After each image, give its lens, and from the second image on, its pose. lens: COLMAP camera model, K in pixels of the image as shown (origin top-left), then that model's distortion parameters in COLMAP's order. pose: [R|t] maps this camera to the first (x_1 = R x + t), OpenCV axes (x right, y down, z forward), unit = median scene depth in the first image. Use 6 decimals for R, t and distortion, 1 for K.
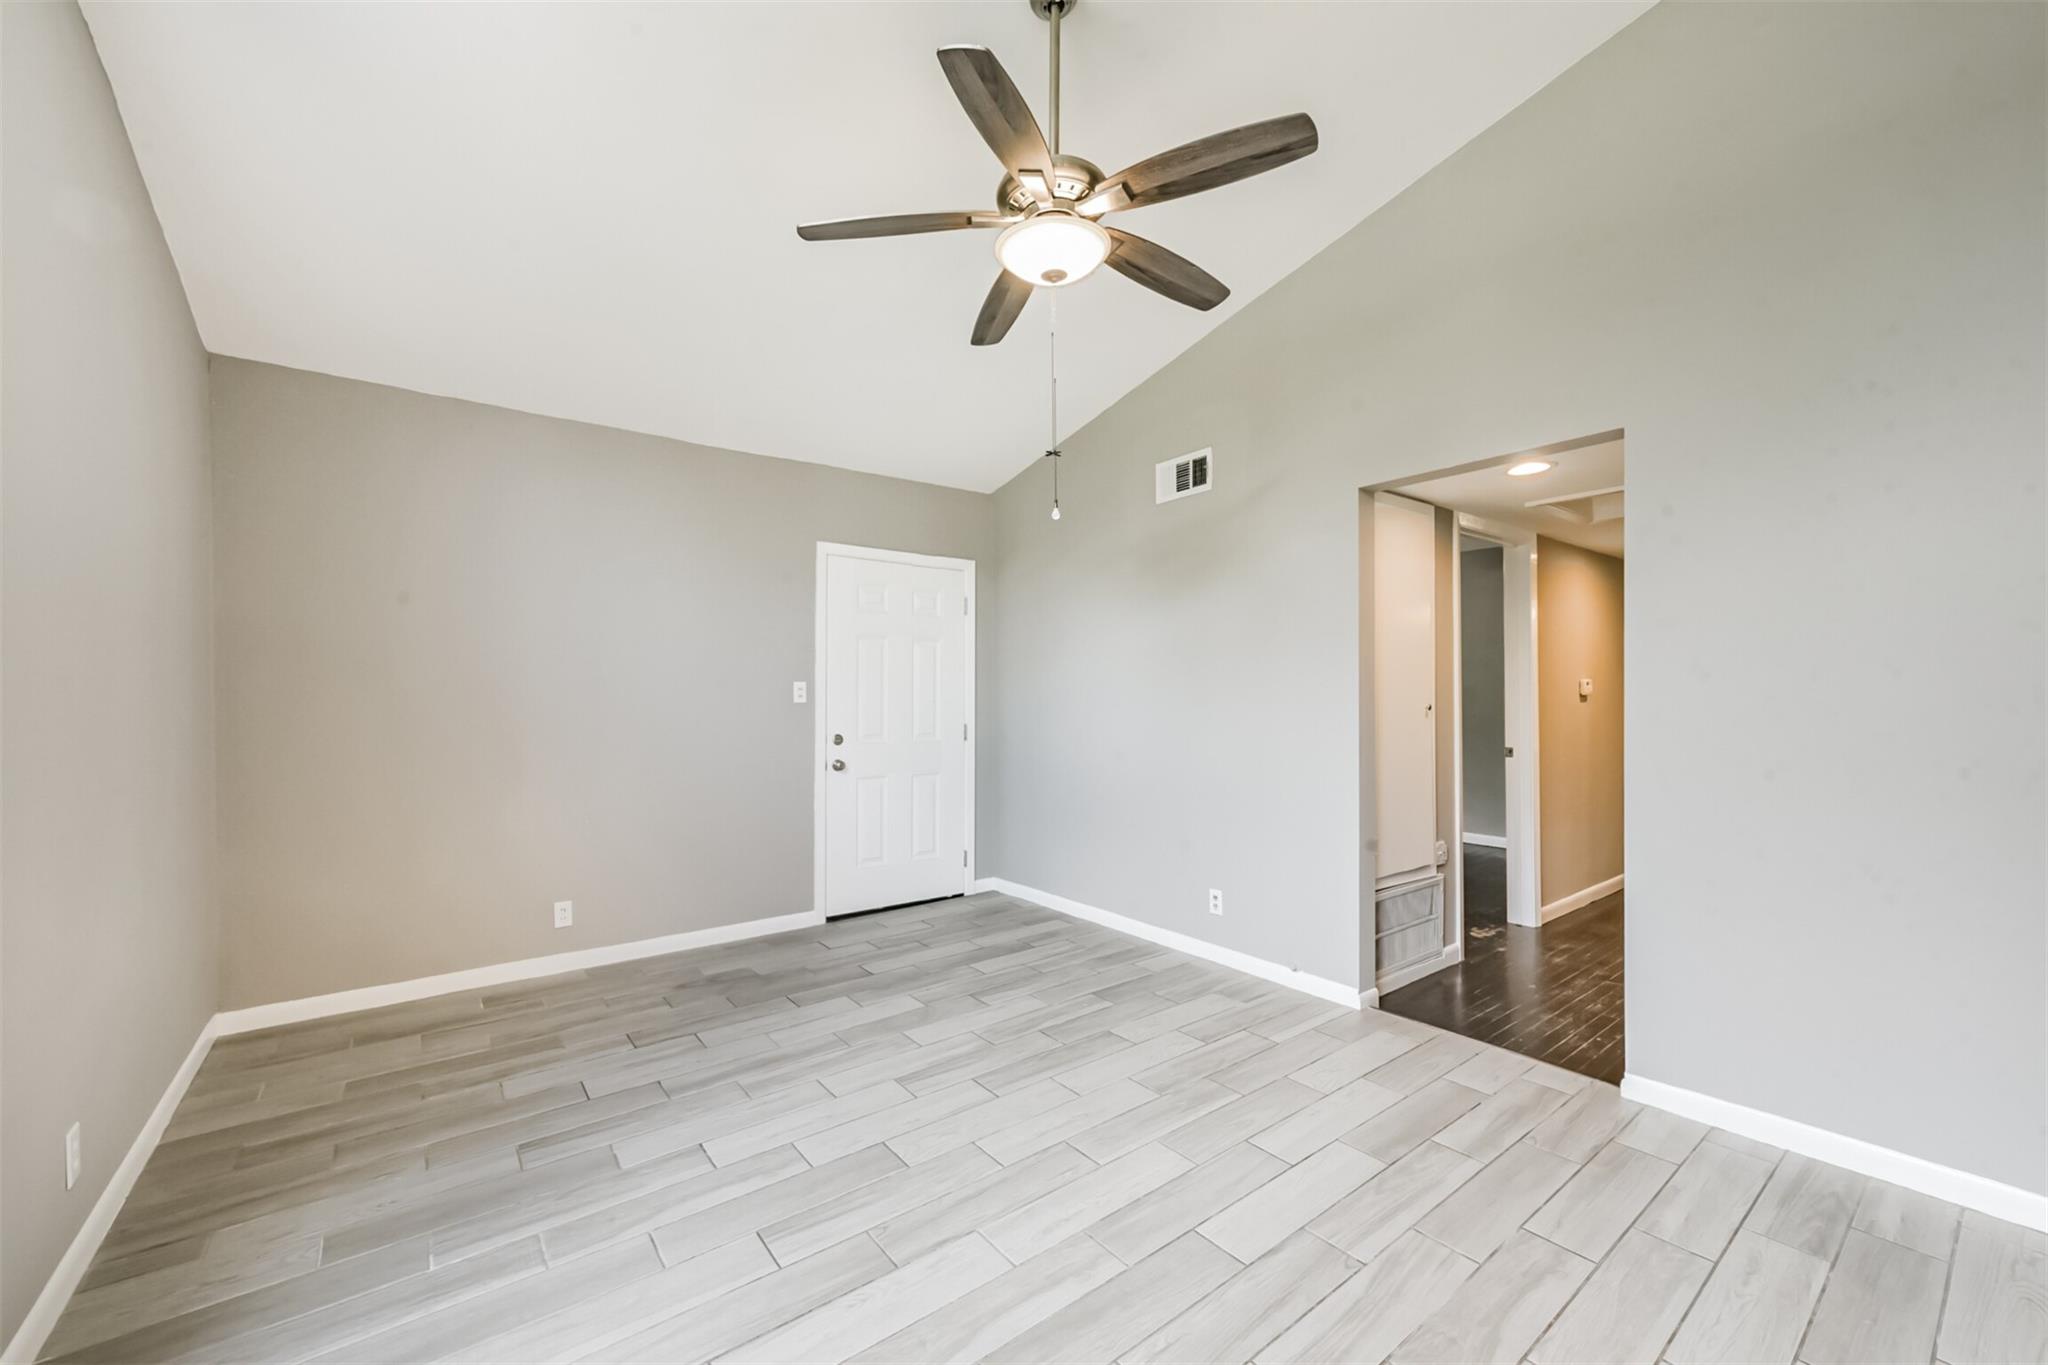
lens RADIAL K [[802.6, 0, 1035.6], [0, 802.6, 697.2], [0, 0, 1]] dist [0.004937, -0.002294]
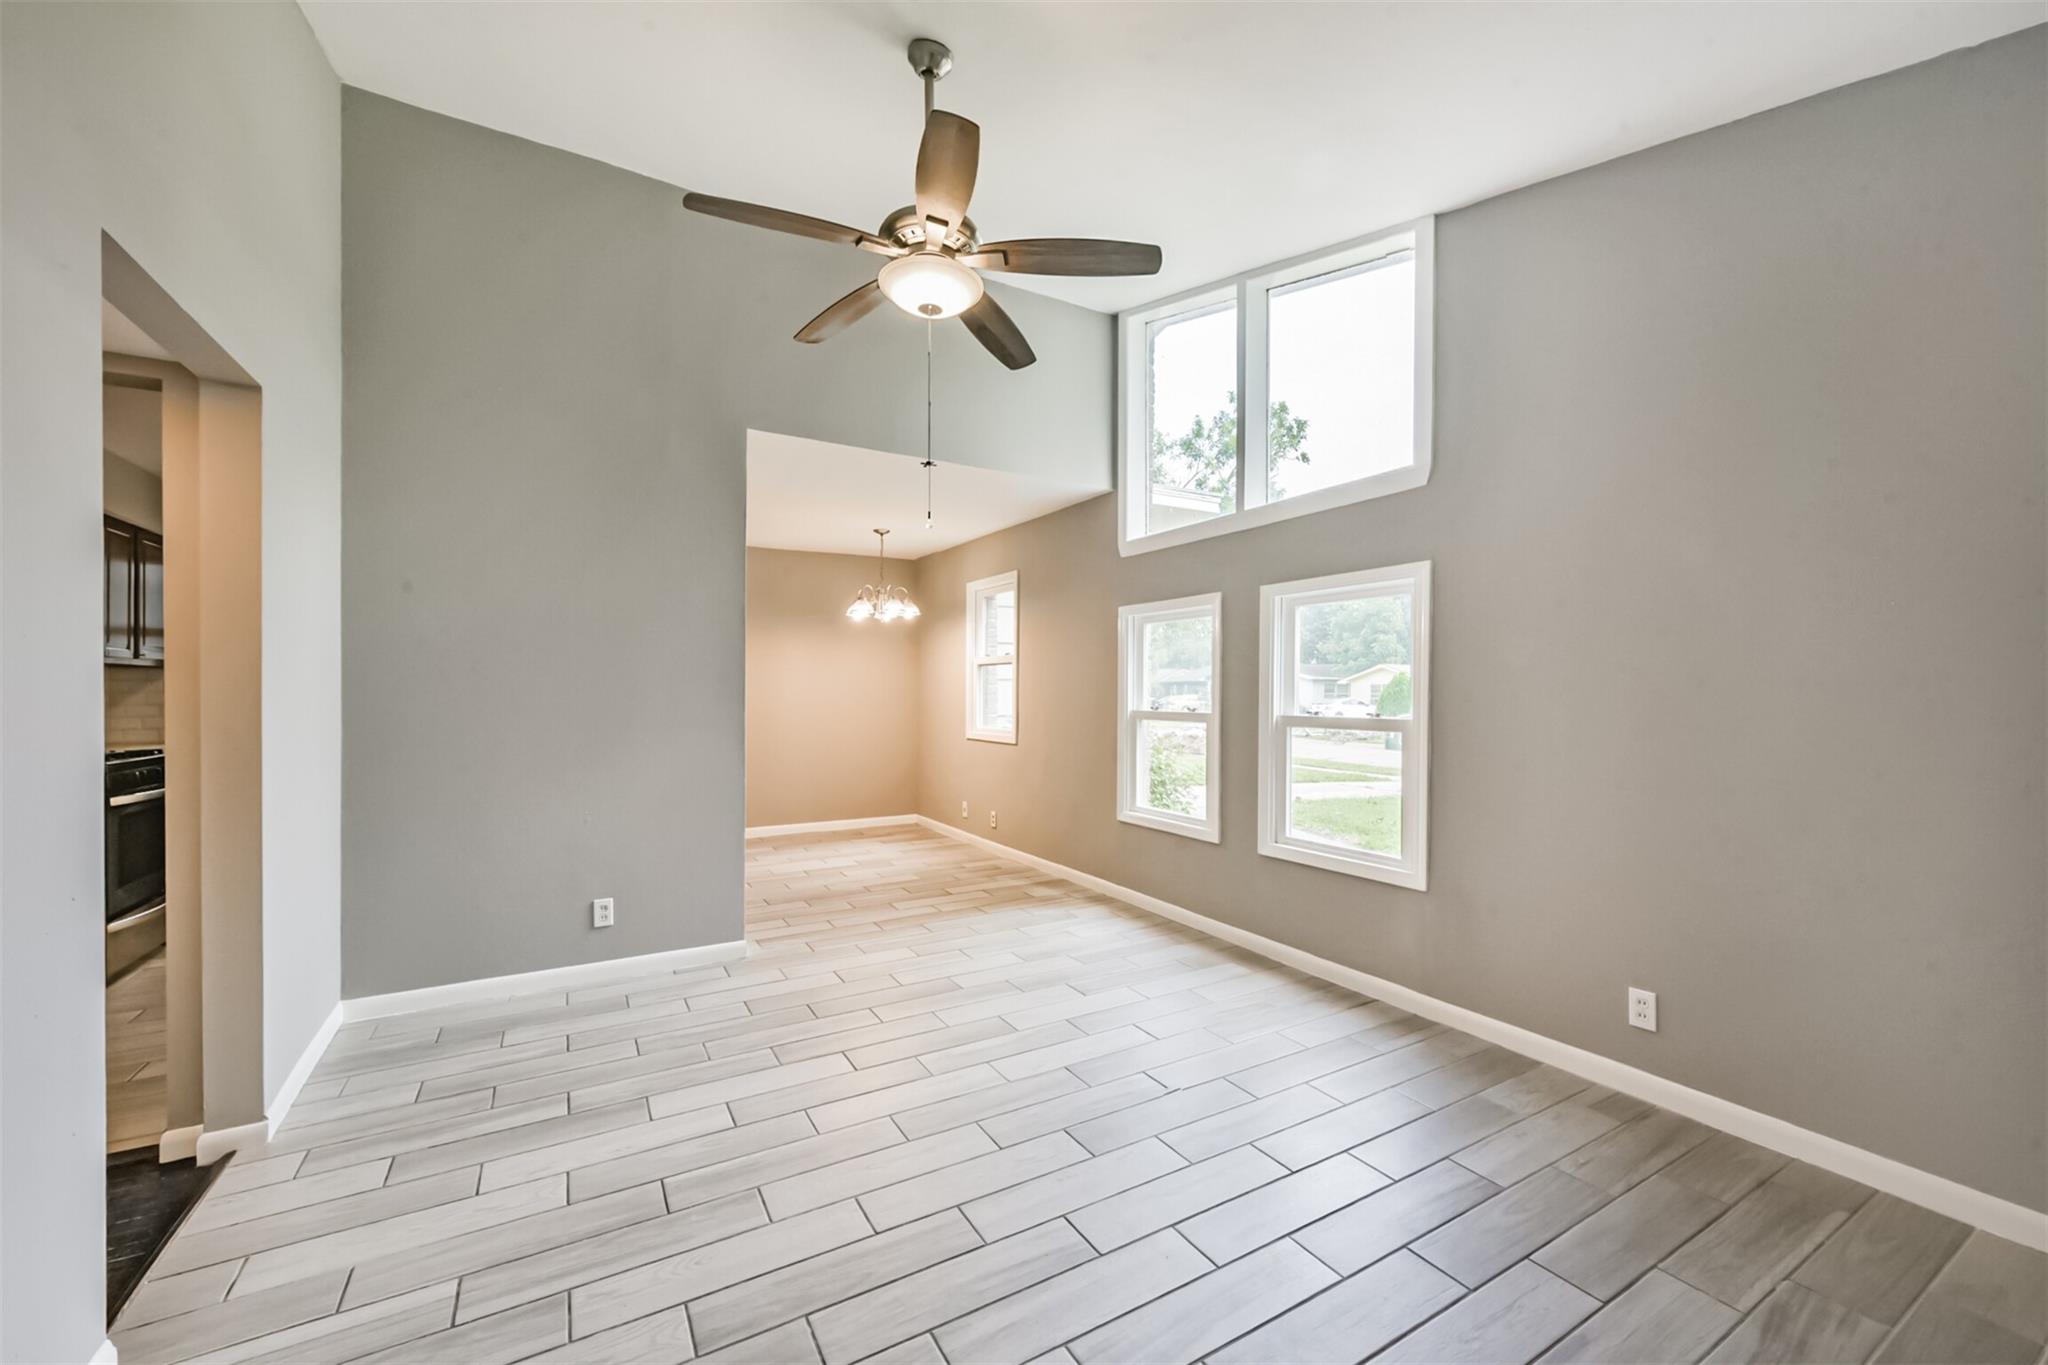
lens RADIAL K [[802.6, 0, 1025.5], [0, 802.6, 696.5], [0, 0, 1]] dist [0.004937, -0.002294]
pose [[-0.989922, 0.005649, 0.141499, -0.185023], [0.007257, 0.999915, 0.010852, 0.001192], [-0.141426, 0.011769, -0.989879, 1.458274]]
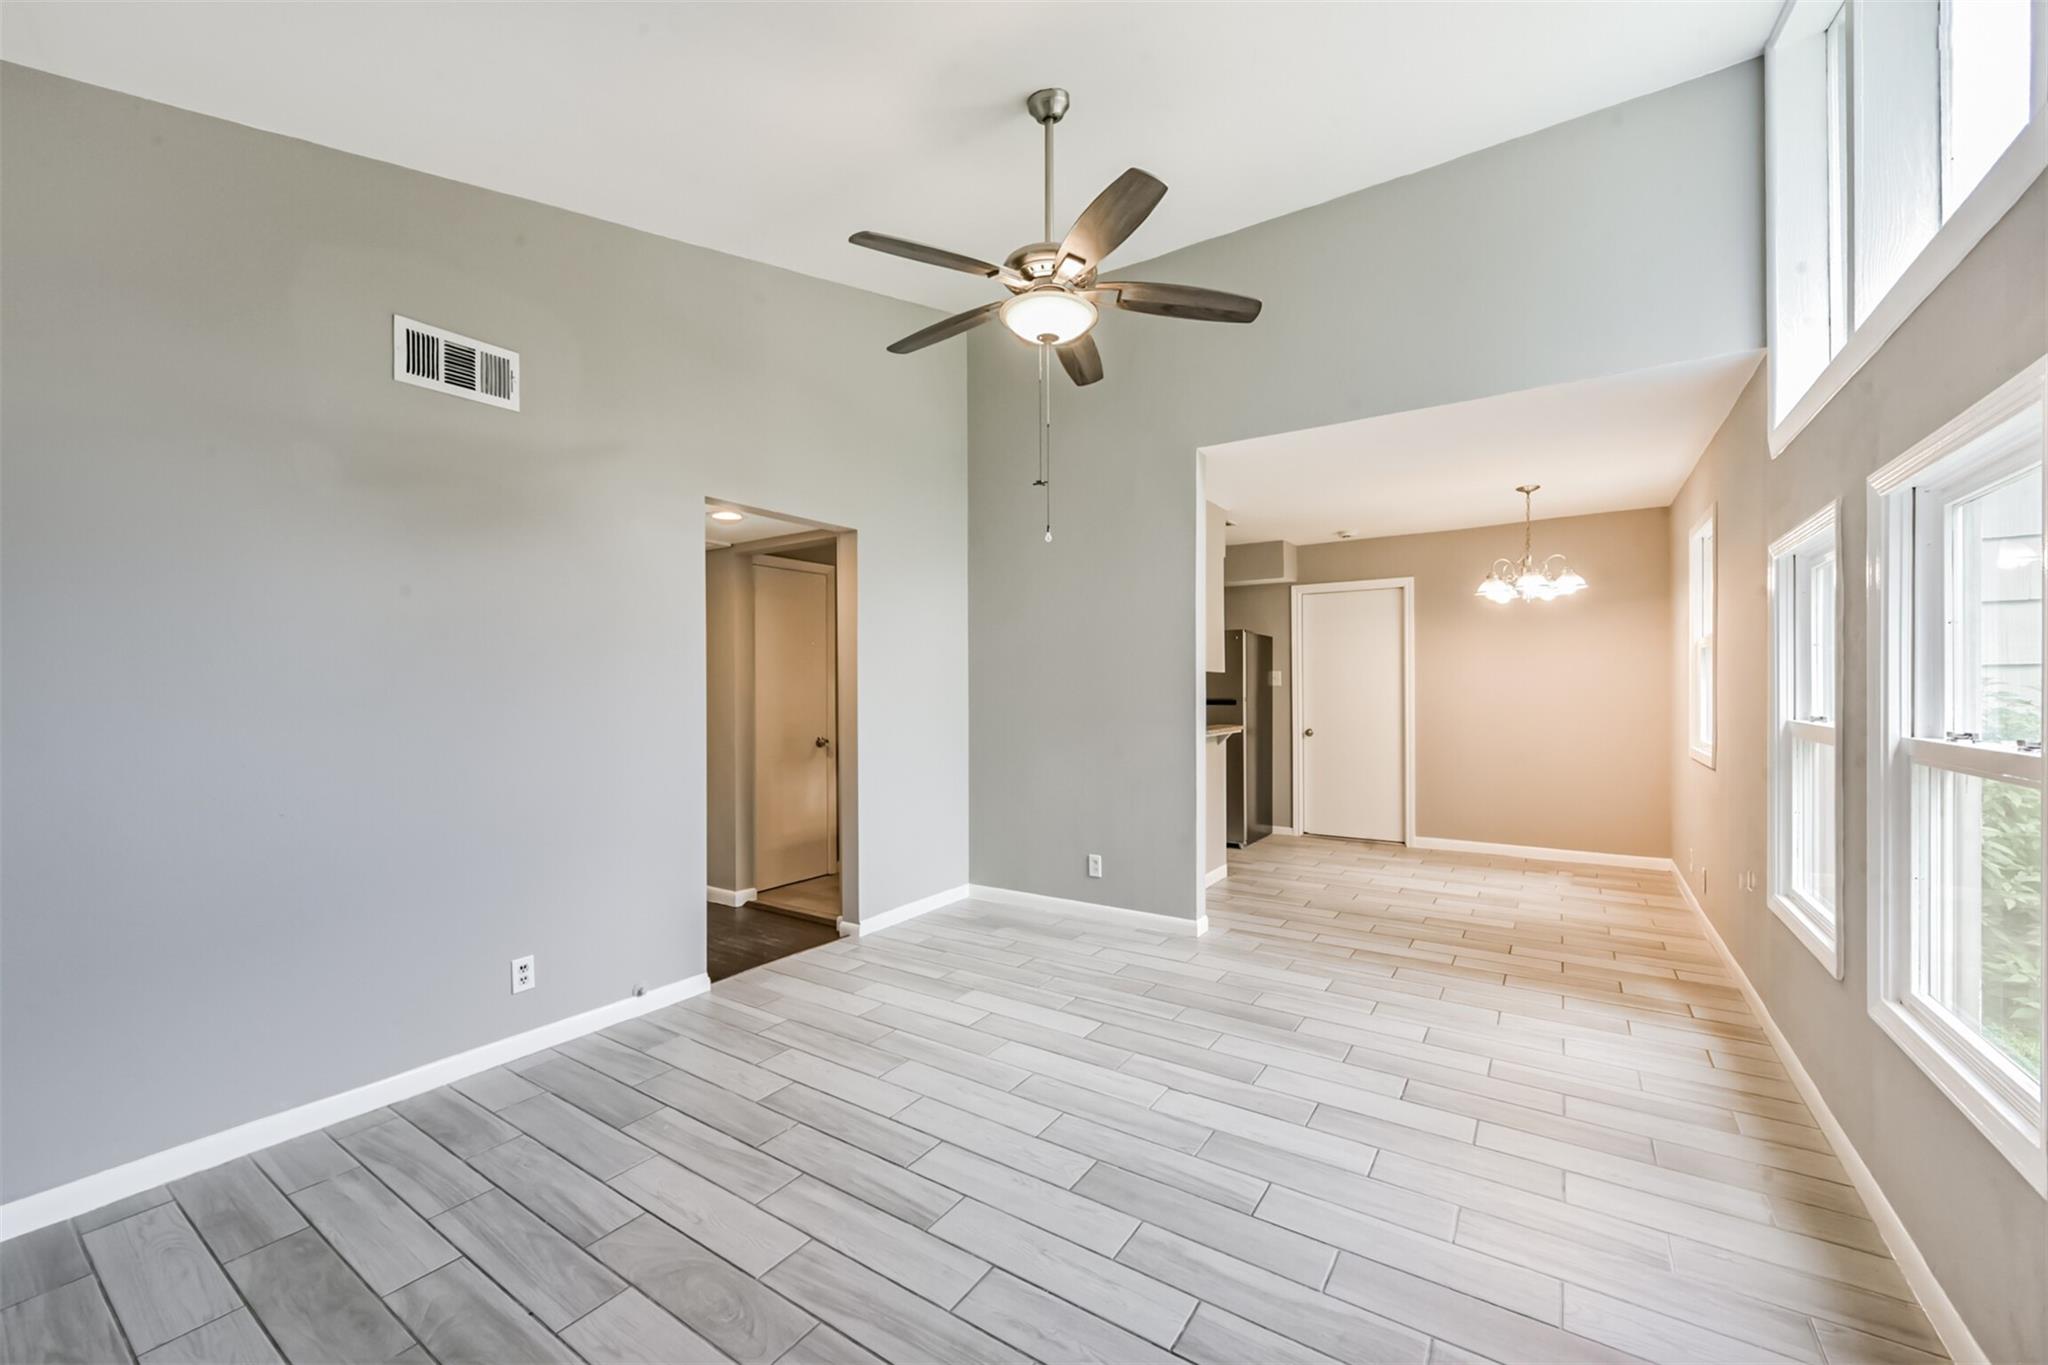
lens RADIAL K [[802.6, 0, 1009.7], [0, 802.6, 691.2], [0, 0, 1]] dist [0.004937, -0.002294]
pose [[-0.298373, 0.006727, 0.954426, -0.765266], [0.011658, 0.999926, -0.003403, 0.005103], [-0.954378, 0.010112, -0.298429, 0.991431]]
